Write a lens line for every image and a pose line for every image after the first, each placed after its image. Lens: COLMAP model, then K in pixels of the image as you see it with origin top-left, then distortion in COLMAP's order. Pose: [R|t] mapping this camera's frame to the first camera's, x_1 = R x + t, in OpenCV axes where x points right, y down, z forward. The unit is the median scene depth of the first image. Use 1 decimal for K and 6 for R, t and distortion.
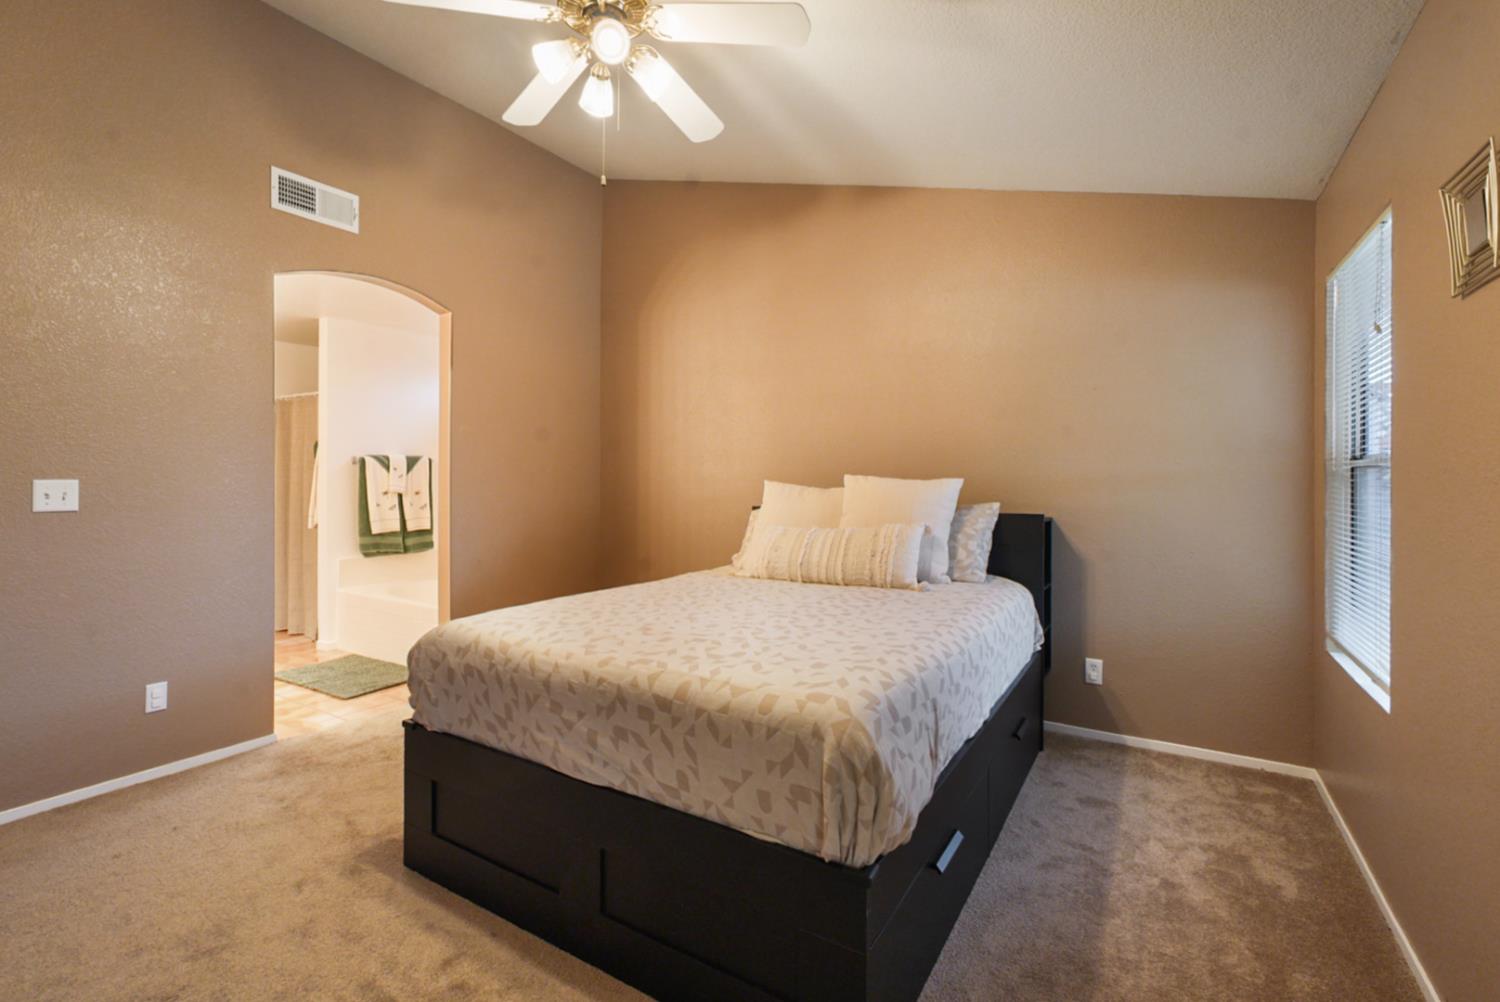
lens RADIAL K [[661.0, 0, 751.2], [0, 661.0, 484.6], [0, 0, 1]] dist [-0.015921, 0.006139]
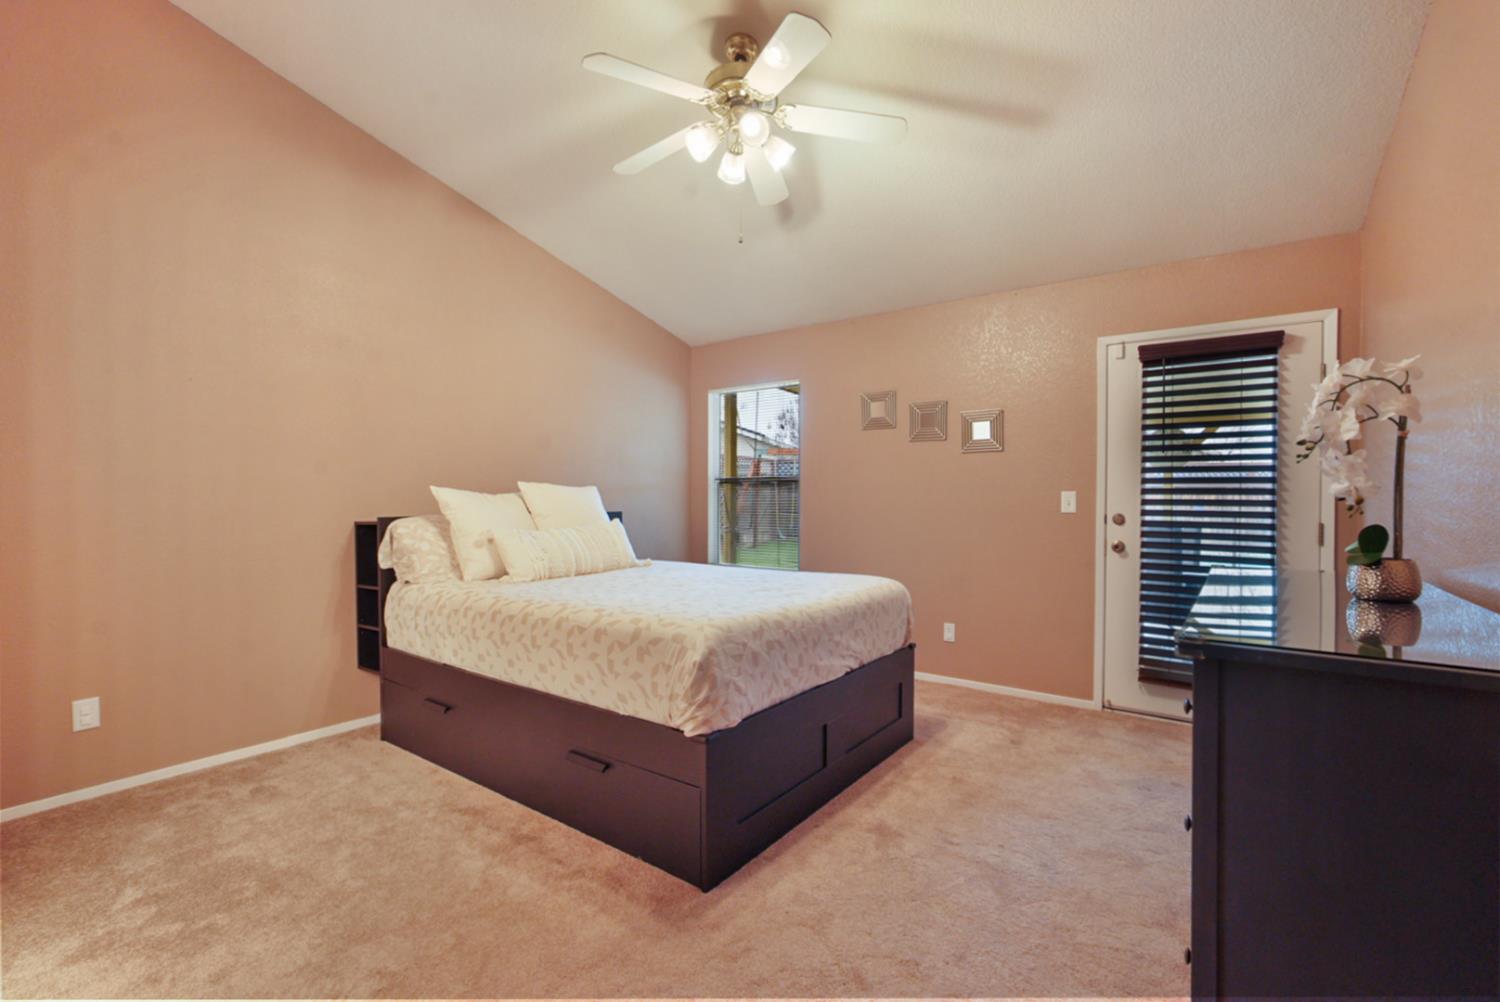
lens RADIAL K [[661.0, 0, 747.7], [0, 661.0, 502.6], [0, 0, 1]] dist [-0.015921, 0.006139]
pose [[0.081533, -0.002840, 0.996667, -0.950462], [0.003235, 0.999991, 0.002585, 0.019440], [-0.996665, 0.003014, 0.081541, 0.571065]]
